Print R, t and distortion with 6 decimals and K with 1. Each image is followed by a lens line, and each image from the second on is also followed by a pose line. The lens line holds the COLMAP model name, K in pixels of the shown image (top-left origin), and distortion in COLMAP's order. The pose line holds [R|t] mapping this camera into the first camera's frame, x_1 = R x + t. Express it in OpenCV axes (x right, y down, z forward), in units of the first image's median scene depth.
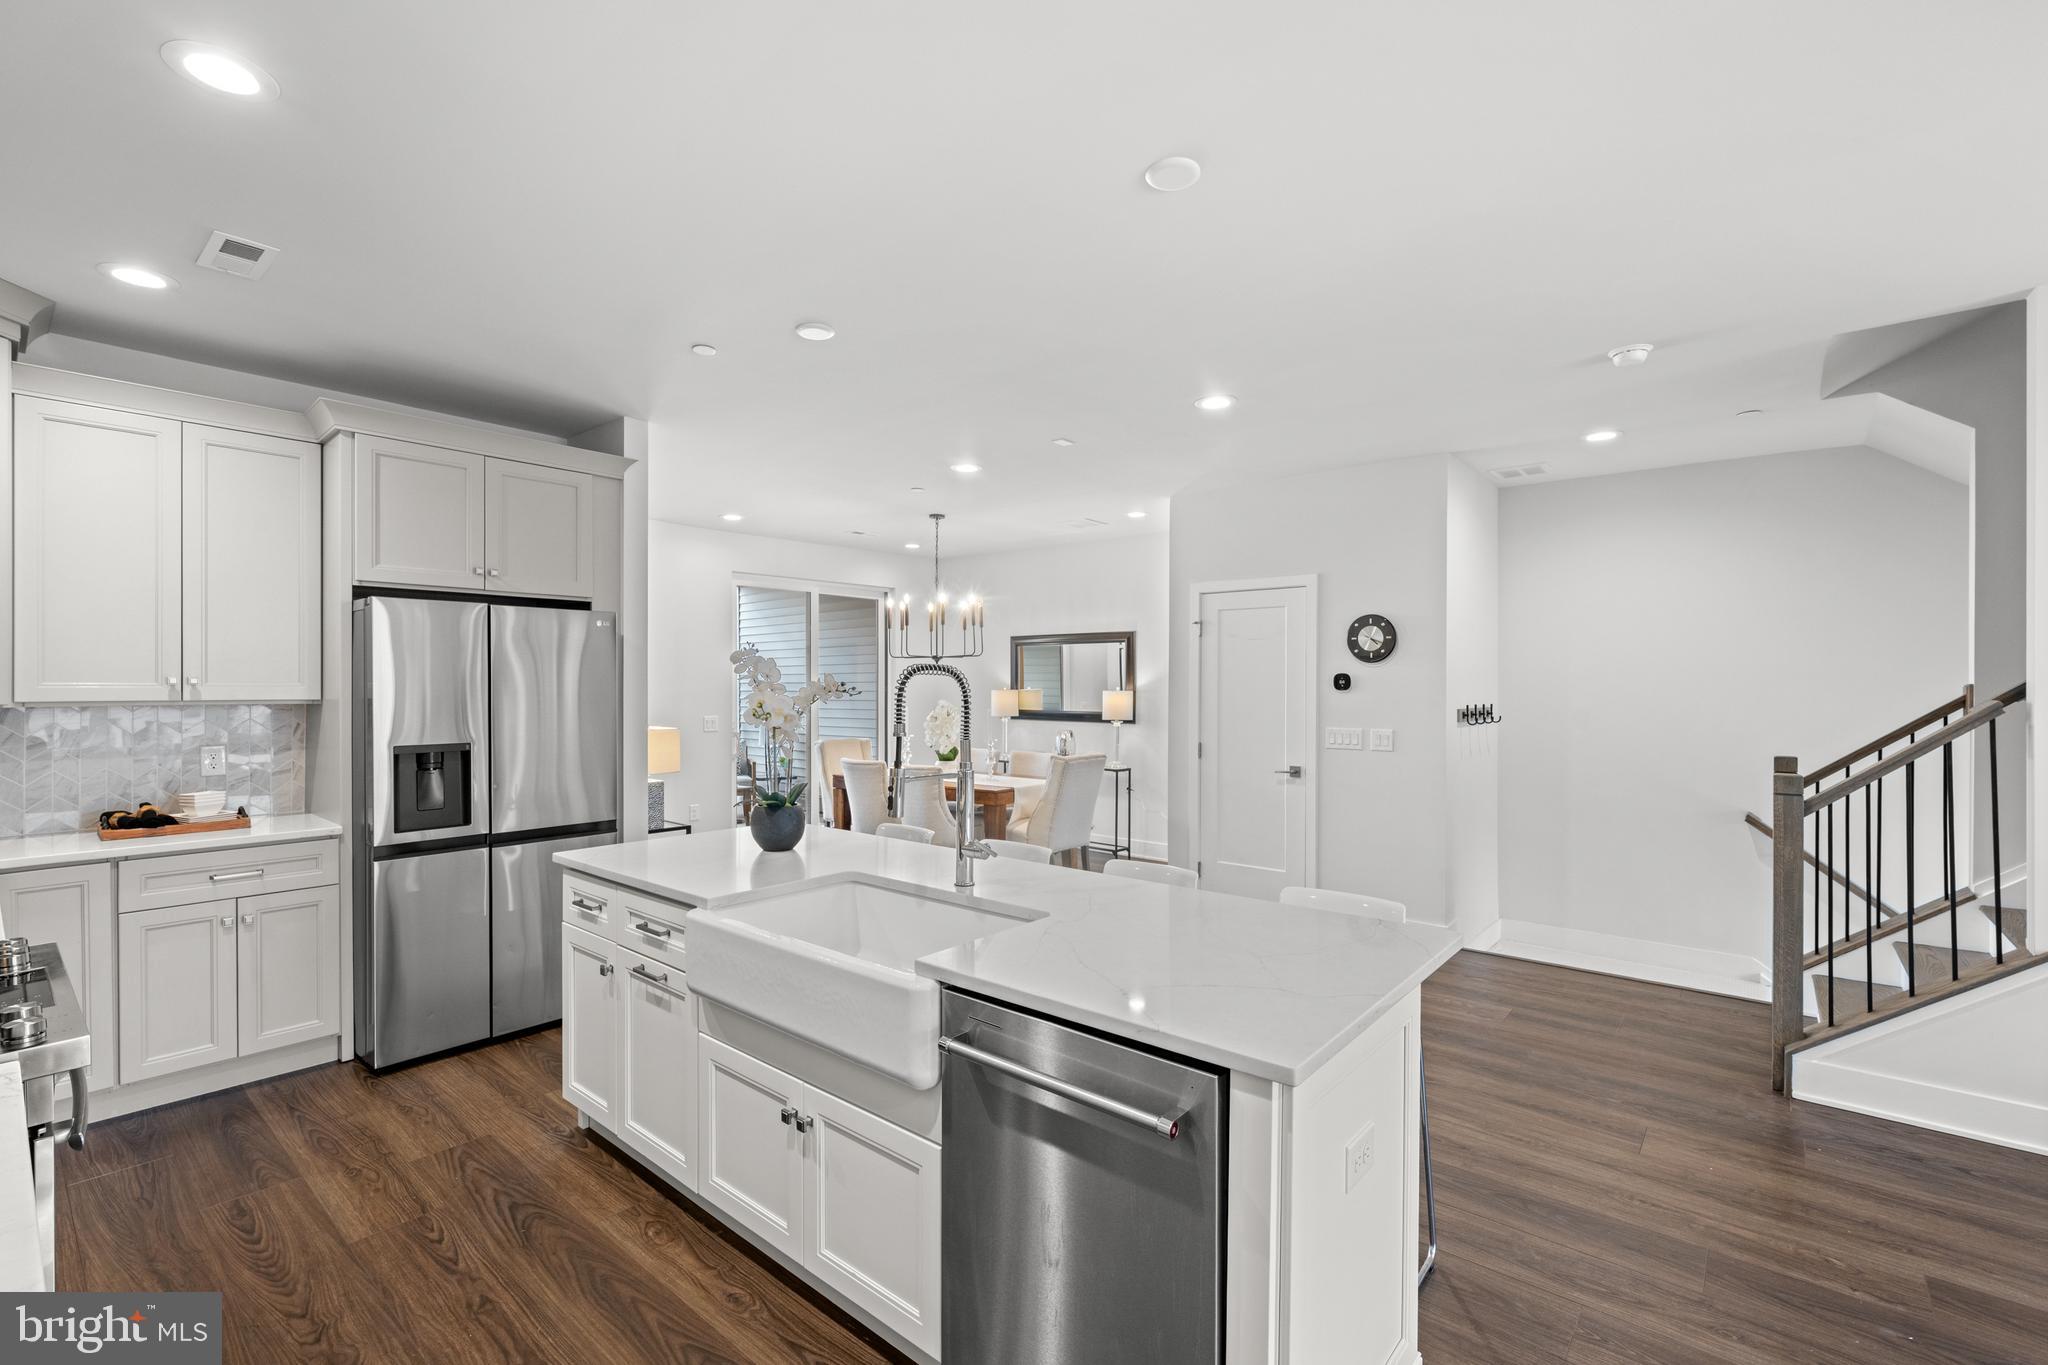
lens RADIAL K [[885.2, 0, 1027.2], [0, 885.2, 688.2], [0, 0, 1]] dist [-0.000833, -0.000343]
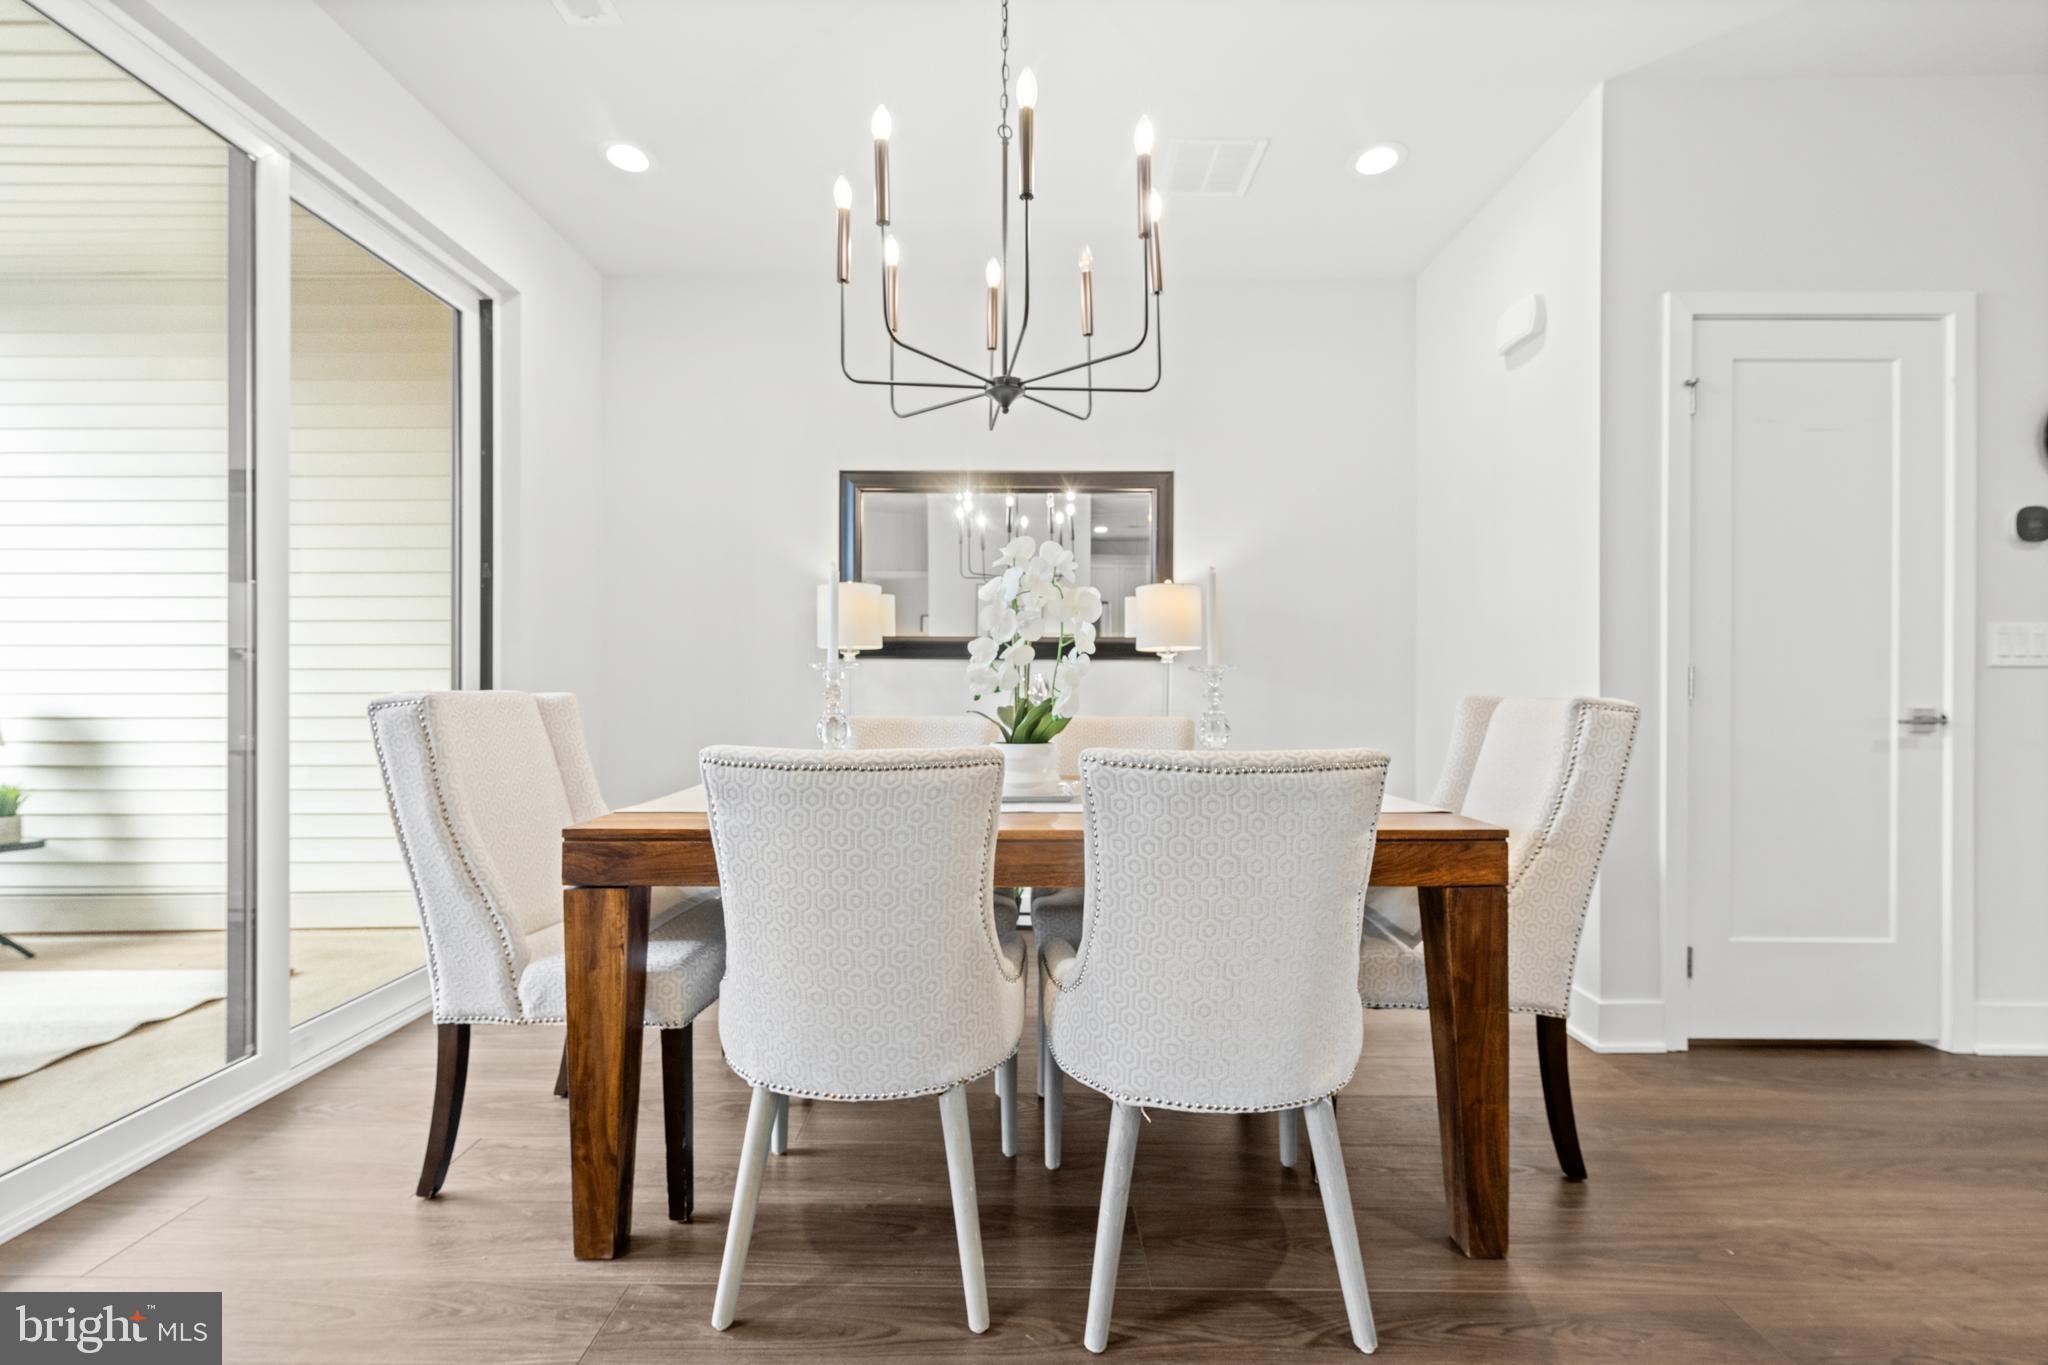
lens RADIAL K [[844.9, 0, 1018.4], [0, 844.9, 693.0], [0, 0, 1]] dist [-0.001863, 0.000417]
pose [[0.770978, -0.001224, 0.636860, -0.344650], [-0.000733, 0.999996, 0.002809, 0.080514], [-0.636861, -0.002633, 0.770974, 0.981714]]
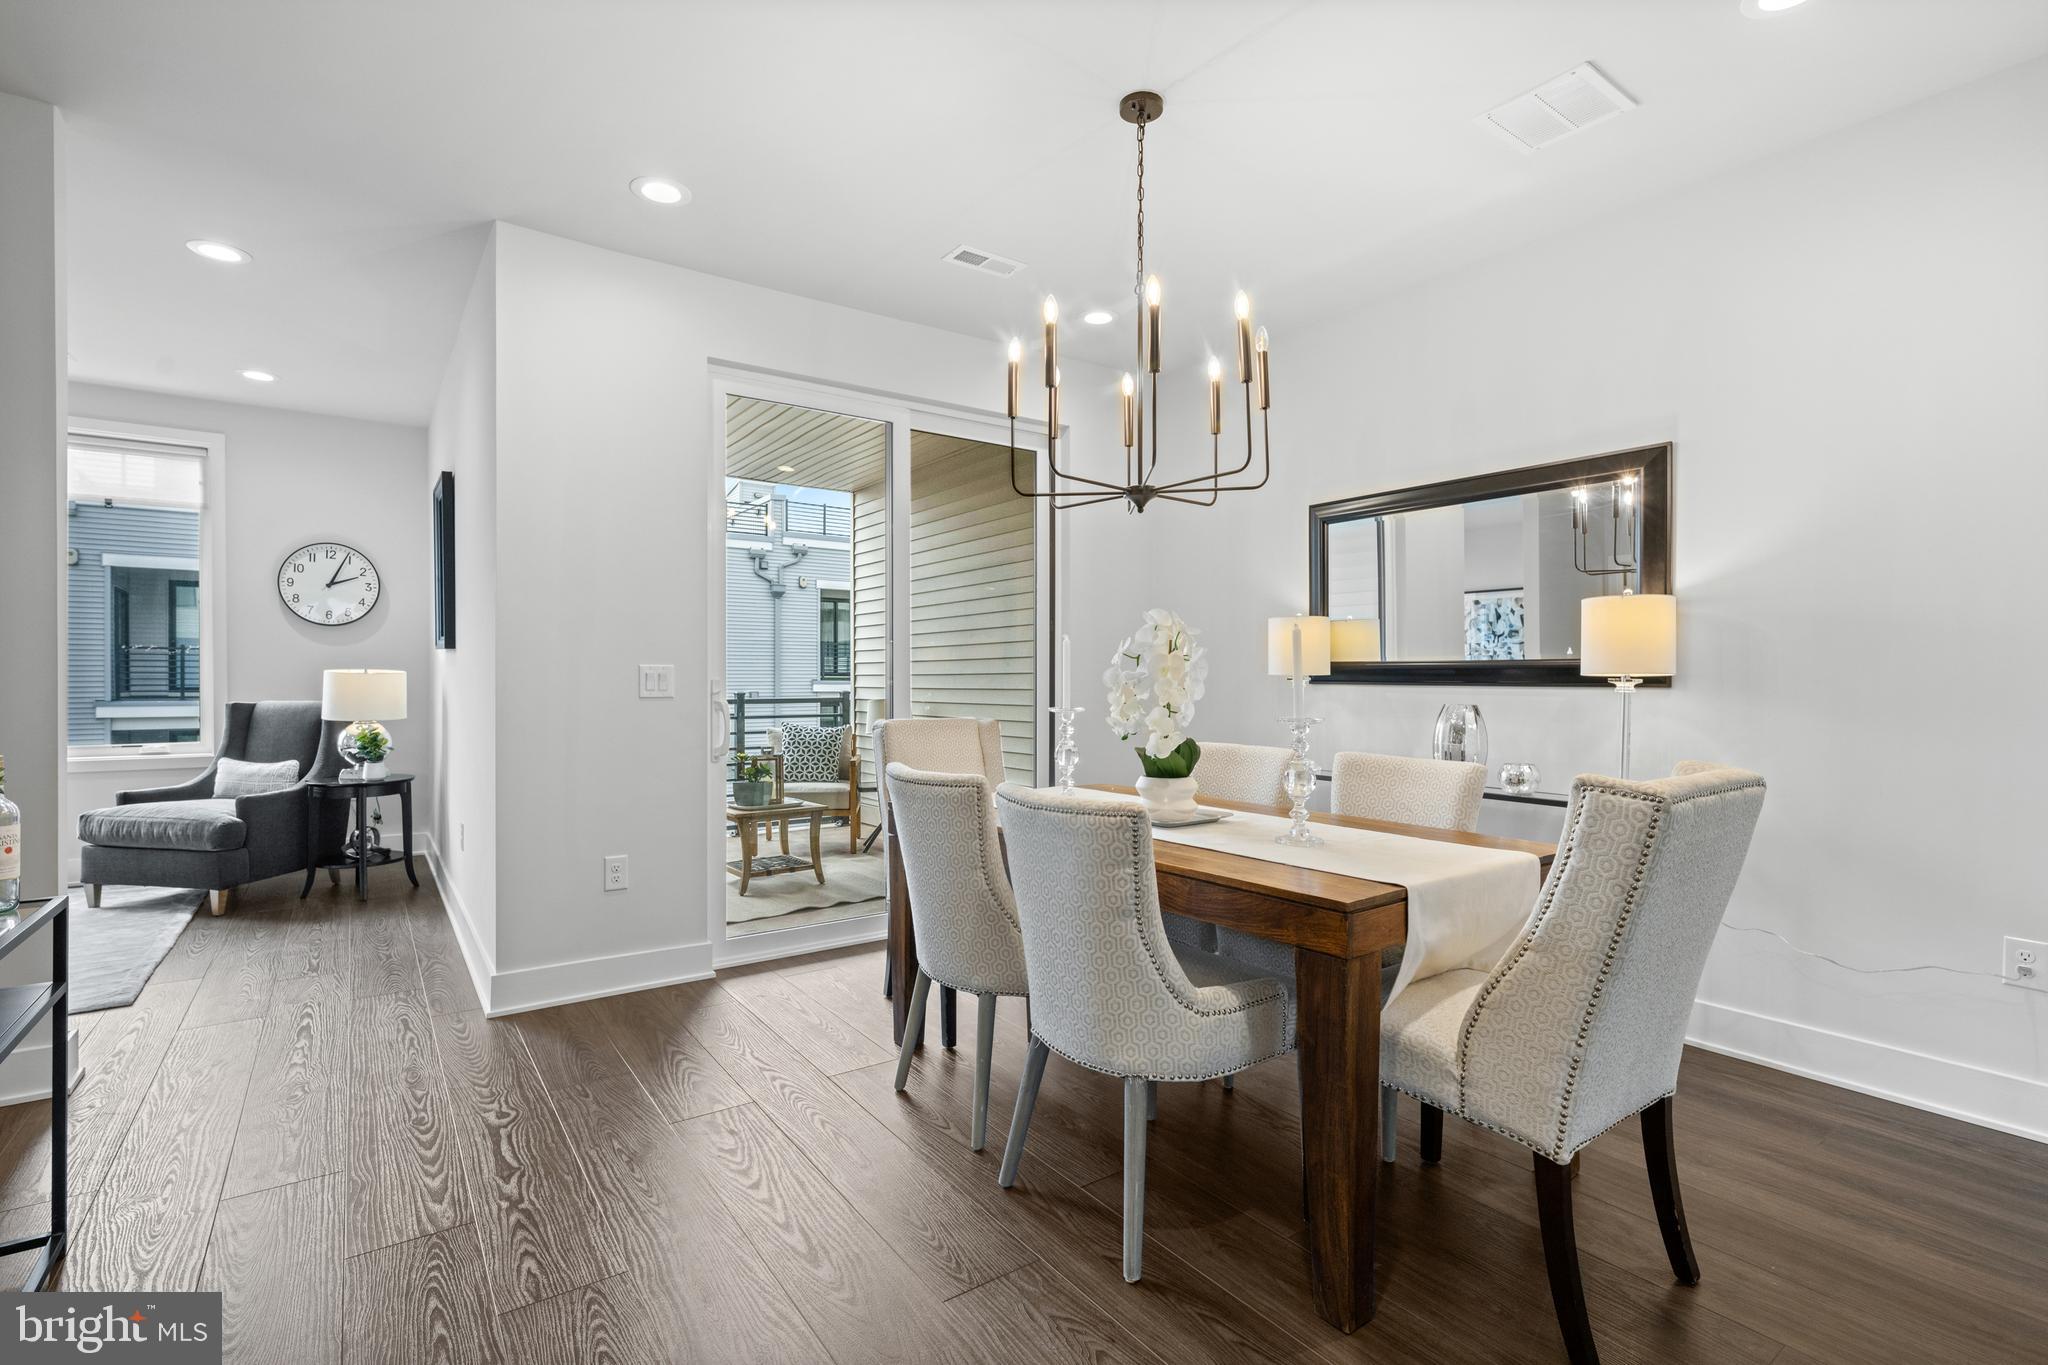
lens RADIAL K [[937.3, 0, 1024.0], [0, 937.3, 682.5], [0, 0, 1]] dist [-0.006181, -0.000061]
pose [[0.968671, 0.000750, -0.248348, -0.065761], [0.000050, 0.999995, 0.003217, 0.052538], [0.248349, -0.003129, 0.968666, 0.767774]]
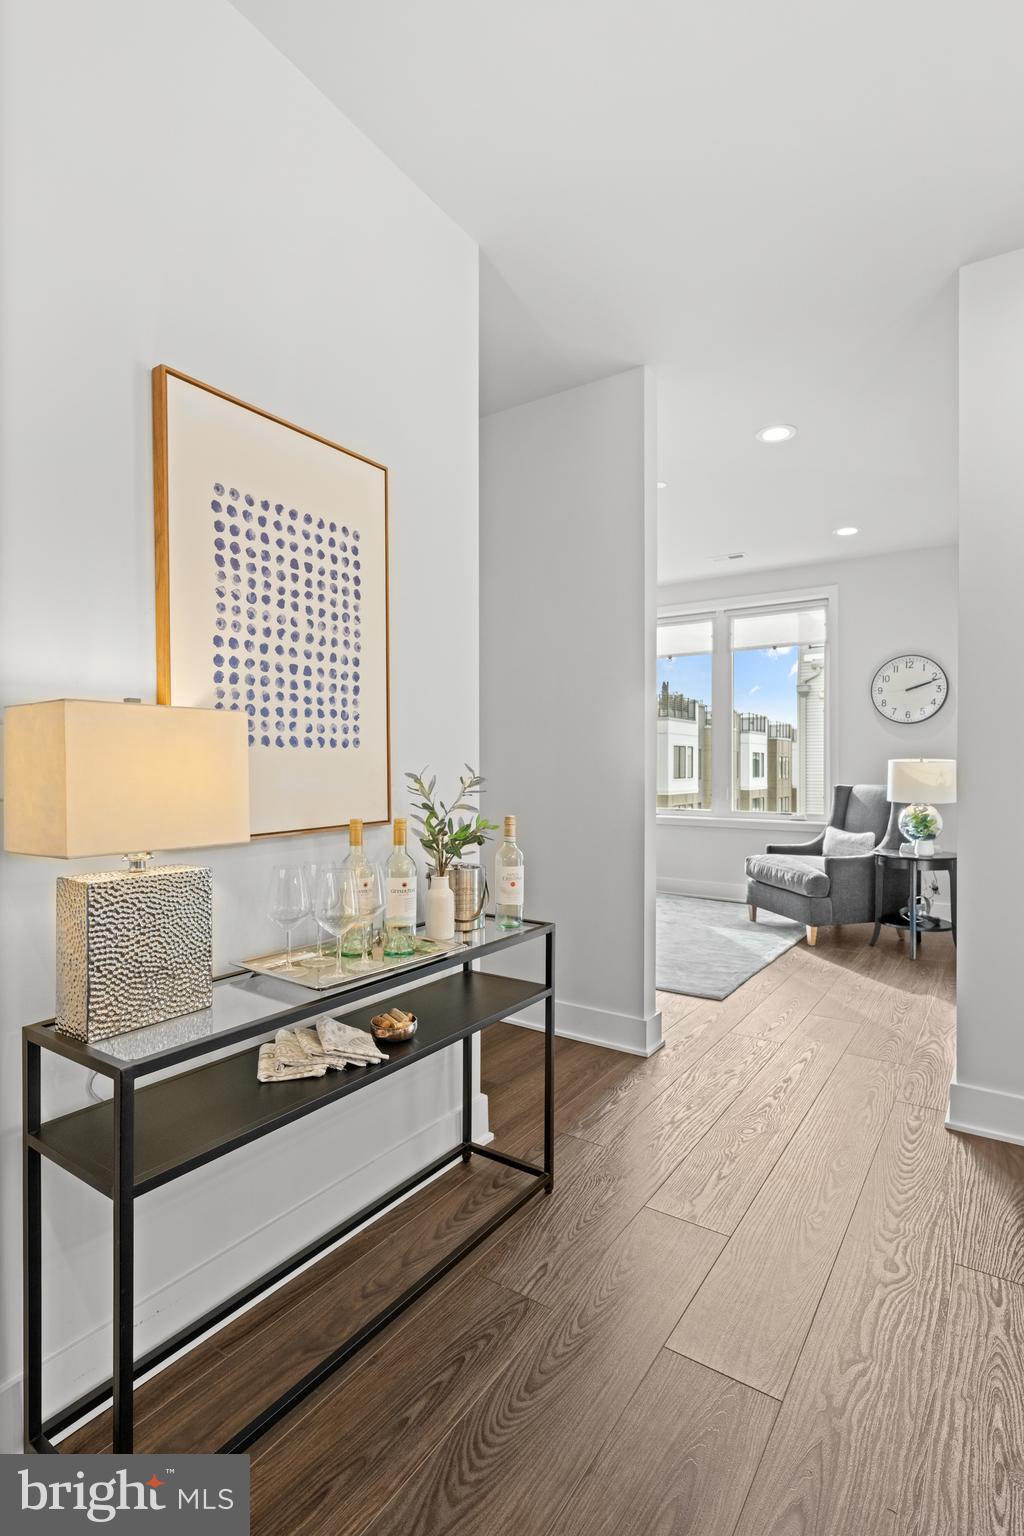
lens RADIAL K [[744.0, 0, 512.0], [0, 744.0, 768.0], [0, 0, 1]] dist [-0.001940, -0.000003]
pose [[0.099374, -0.001457, -0.995049, -0.129024], [-0.003601, 0.999992, -0.001824, 0.056265], [0.995044, 0.003764, 0.099368, 0.953877]]
